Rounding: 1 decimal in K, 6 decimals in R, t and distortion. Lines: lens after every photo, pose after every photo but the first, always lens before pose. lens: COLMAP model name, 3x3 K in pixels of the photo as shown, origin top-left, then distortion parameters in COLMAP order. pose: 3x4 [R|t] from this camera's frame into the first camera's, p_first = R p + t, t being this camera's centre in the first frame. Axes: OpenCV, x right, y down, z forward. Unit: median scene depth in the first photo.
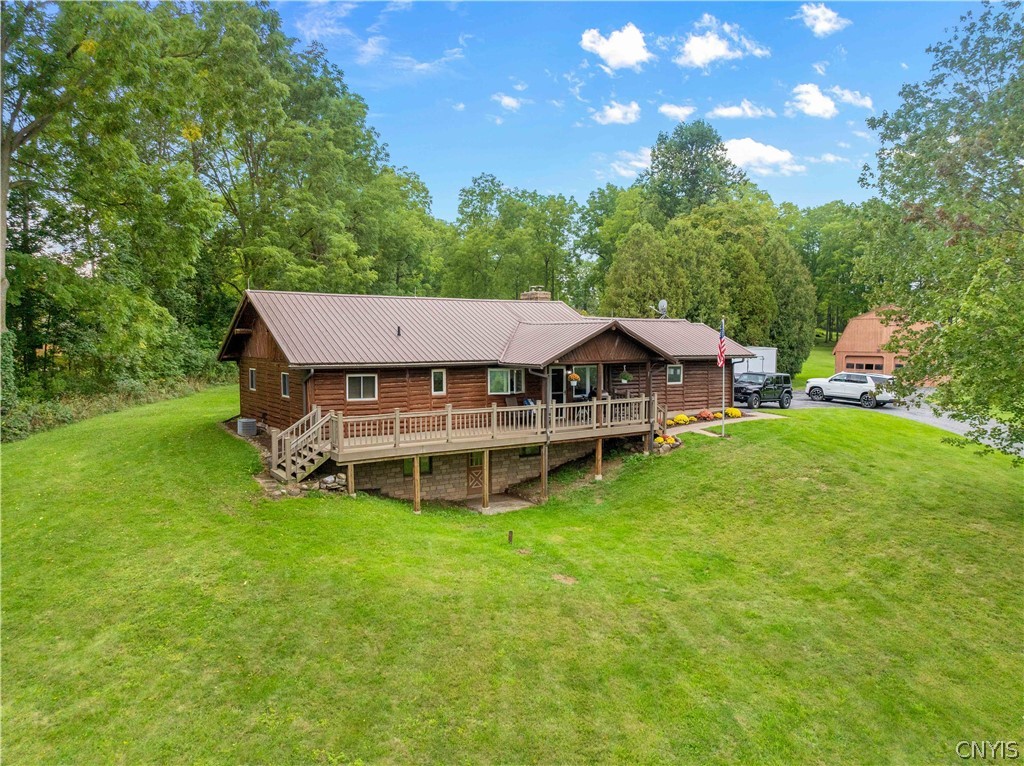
lens RADIAL K [[727.0, 0, 514.3], [0, 727.0, 379.3], [0, 0, 1]] dist [-0.046446, 0.015189]
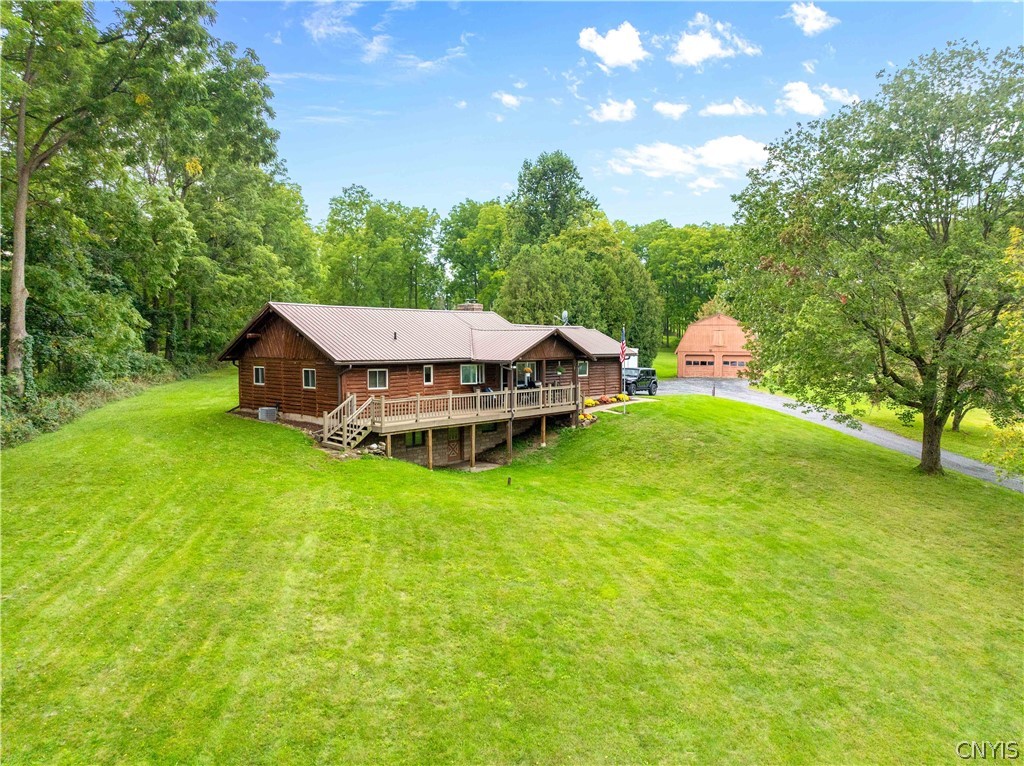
lens RADIAL K [[727.0, 0, 516.2], [0, 727.0, 378.0], [0, 0, 1]] dist [-0.046446, 0.015189]
pose [[0.971297, -0.012645, 0.237534, -0.263955], [0.013851, 0.999898, -0.003407, 0.016253], [-0.237467, 0.006599, 0.971373, -0.309506]]
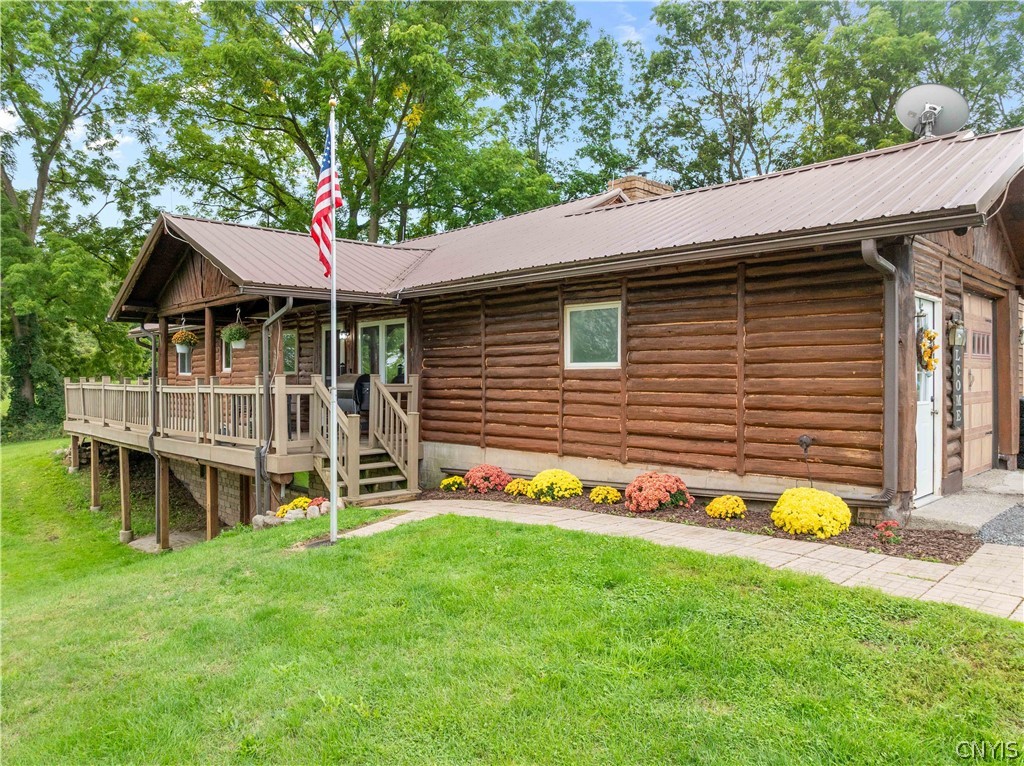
lens RADIAL K [[727.0, 0, 514.9], [0, 727.0, 383.0], [0, 0, 1]] dist [-0.046446, 0.015189]
pose [[0.175802, 0.004350, -0.984416, 0.651393], [-0.054301, 0.998511, -0.005285, 0.020282], [0.982927, 0.054384, 0.175777, 1.168834]]
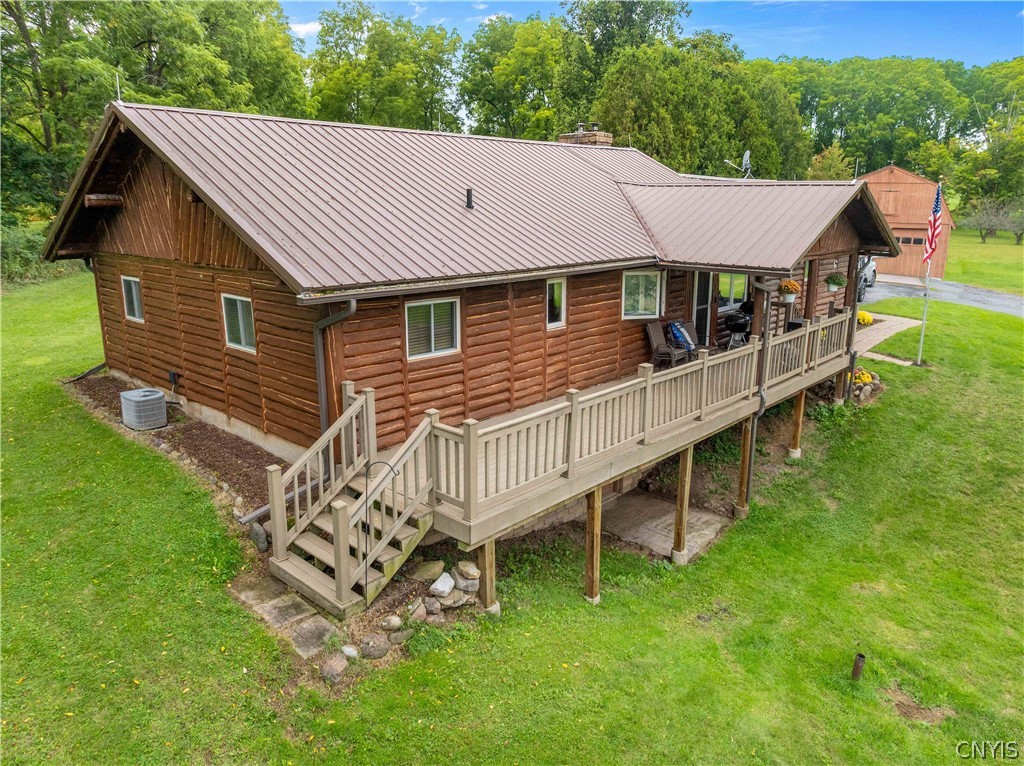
lens RADIAL K [[727.0, 0, 514.2], [0, 727.0, 382.1], [0, 0, 1]] dist [-0.046446, 0.015189]
pose [[0.974001, -0.054546, 0.219880, -0.248531], [0.012434, 0.981989, 0.188526, -0.038232], [-0.226203, -0.180891, 0.957137, 0.523463]]
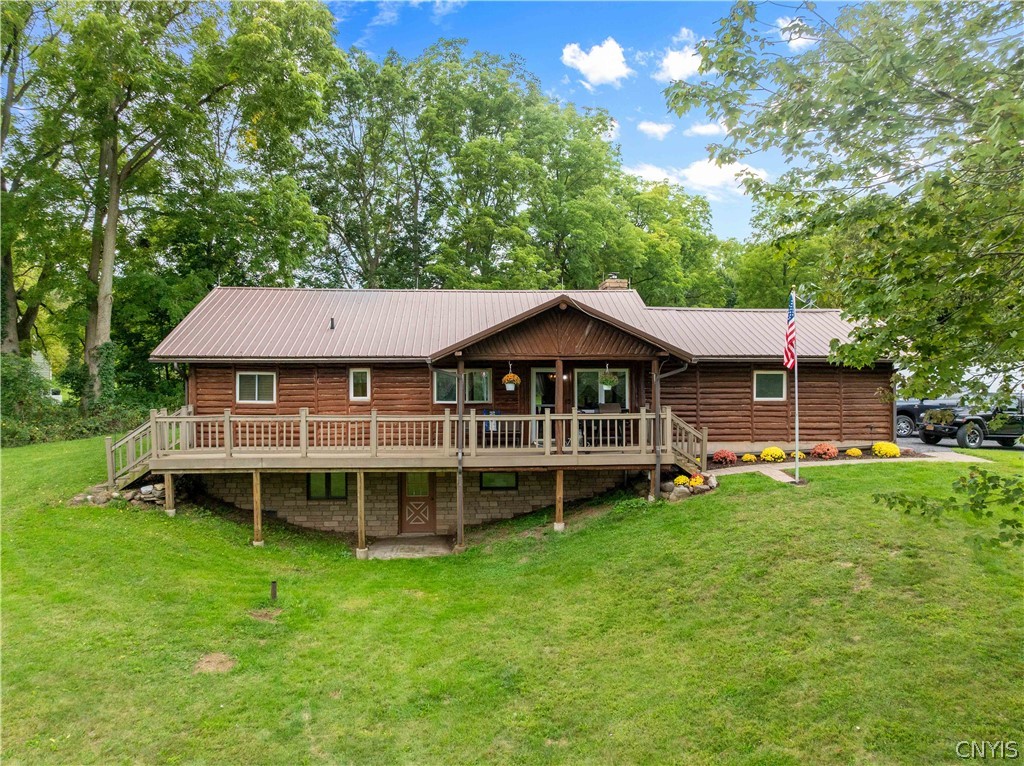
lens RADIAL K [[727.0, 0, 514.6], [0, 727.0, 380.2], [0, 0, 1]] dist [-0.046446, 0.015189]
pose [[0.866118, -0.000732, -0.499838, 0.444636], [-0.026851, 0.998487, -0.047989, 0.032910], [0.499117, 0.054986, 0.864788, 0.401963]]
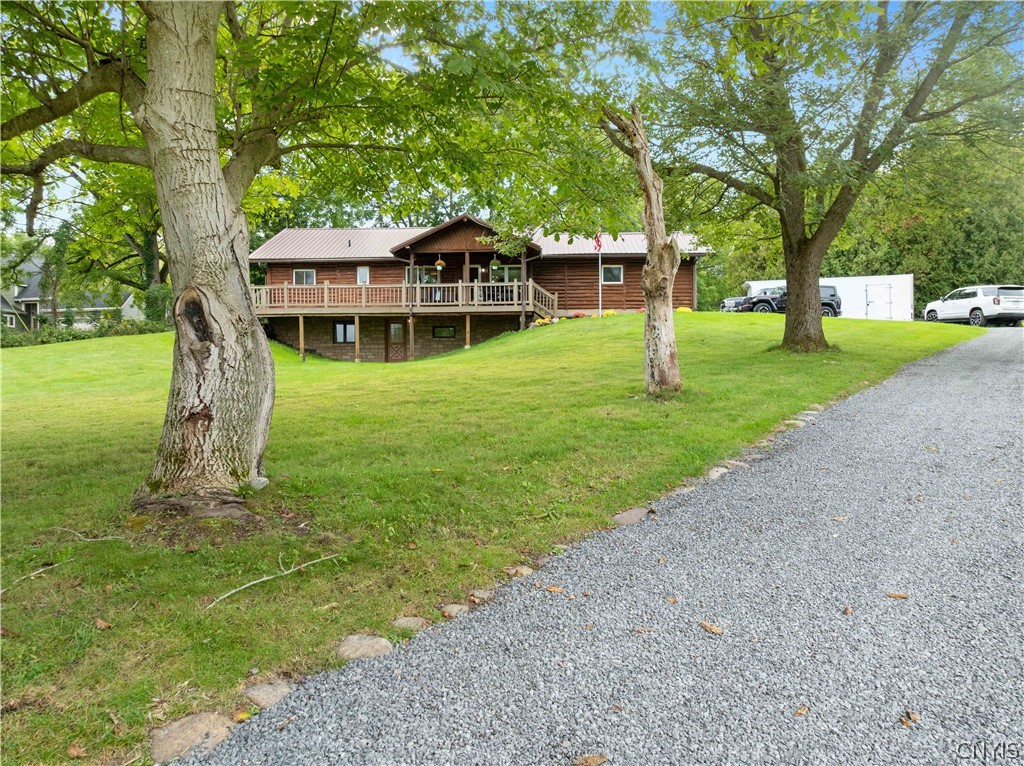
lens RADIAL K [[727.0, 0, 507.2], [0, 727.0, 385.2], [0, 0, 1]] dist [-0.046446, 0.015189]
pose [[0.795551, 0.002734, -0.605880, 0.942958], [-0.029712, 0.998963, -0.034504, 0.249087], [0.605158, 0.045452, 0.794807, 0.095884]]
